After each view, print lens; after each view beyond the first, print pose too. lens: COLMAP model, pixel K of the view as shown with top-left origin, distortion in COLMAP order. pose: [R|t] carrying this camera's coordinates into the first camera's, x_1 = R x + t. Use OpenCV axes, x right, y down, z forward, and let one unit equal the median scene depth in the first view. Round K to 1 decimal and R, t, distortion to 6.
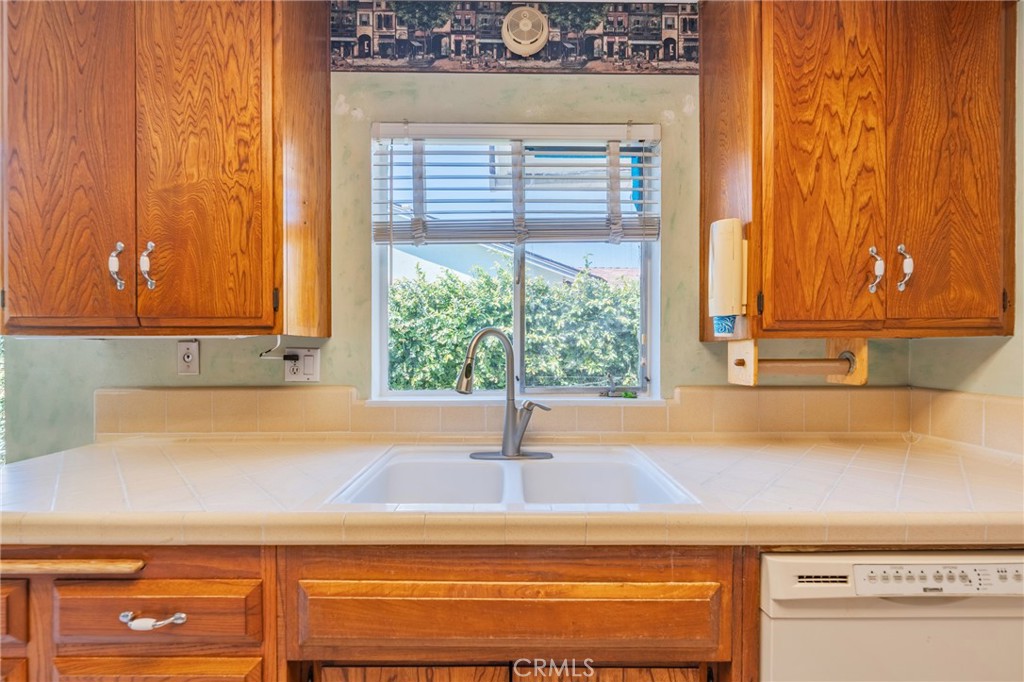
lens RADIAL K [[414.4, 0, 486.6], [0, 414.4, 354.5], [0, 0, 1]] dist [-0.001070, 0.000023]
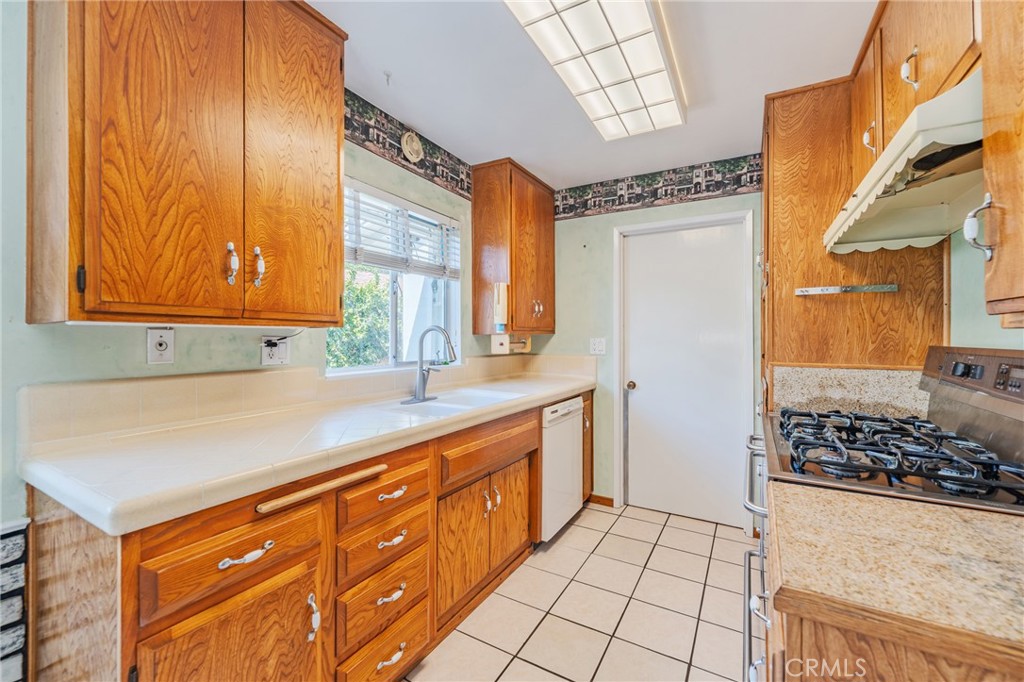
lens RADIAL K [[418.9, 0, 492.5], [0, 418.9, 336.0], [0, 0, 1]] dist [-0.000184, -0.000285]
pose [[0.533933, 0.006740, 0.845500, -1.468955], [0.007227, 0.999895, -0.012535, 0.003366], [-0.845496, 0.012803, 0.533829, -0.210323]]
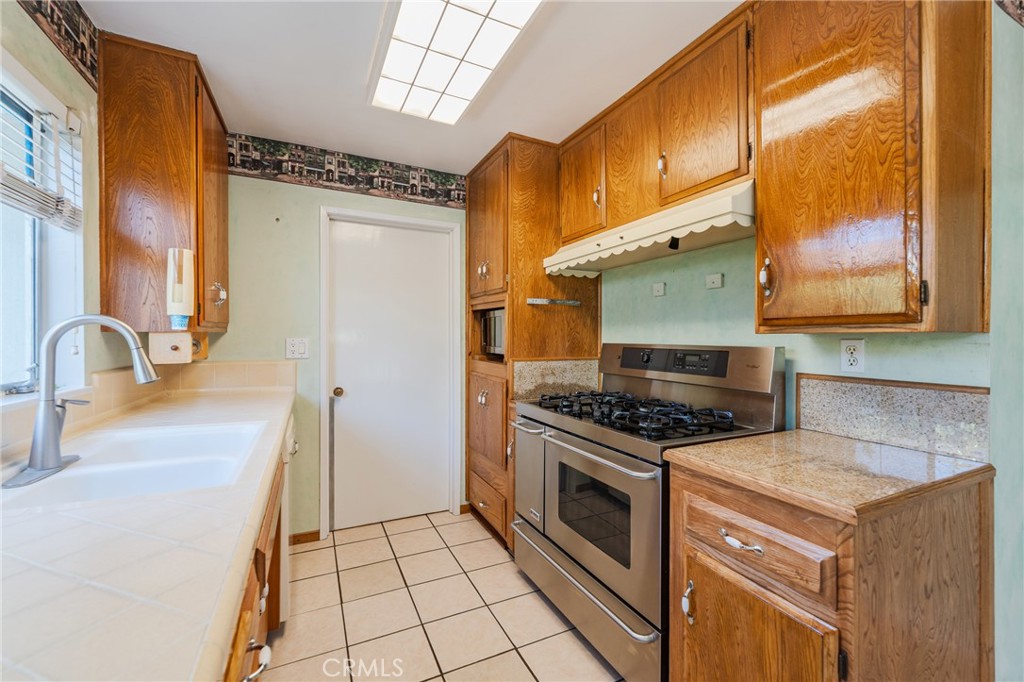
lens RADIAL K [[426.1, 0, 508.0], [0, 426.1, 336.2], [0, 0, 1]] dist [0.000834, -0.000209]
pose [[-0.425964, 0.004188, 0.904730, -1.281819], [0.009650, 0.999953, -0.000085, -0.010788], [-0.904689, 0.008695, -0.425985, 0.630654]]
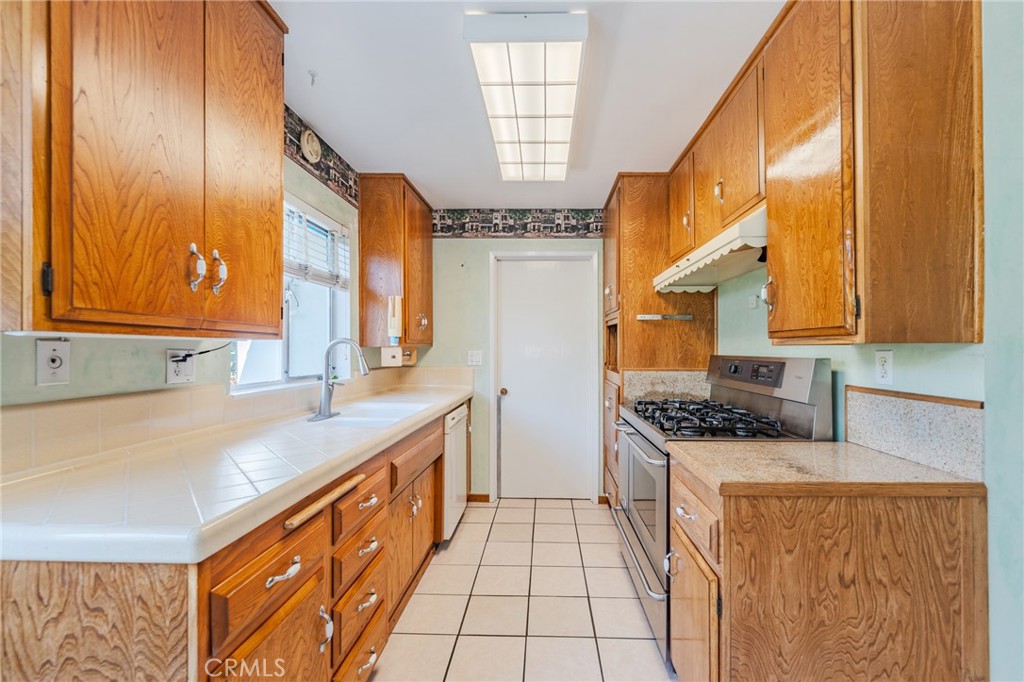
lens RADIAL K [[433.1, 0, 516.5], [0, 433.1, 345.7], [0, 0, 1]] dist [-0.000699, -0.000251]
pose [[0.071376, 0.012146, 0.997375, -1.866545], [0.011640, 0.999848, -0.013009, -0.002617], [-0.997382, 0.012538, 0.071224, 0.153791]]
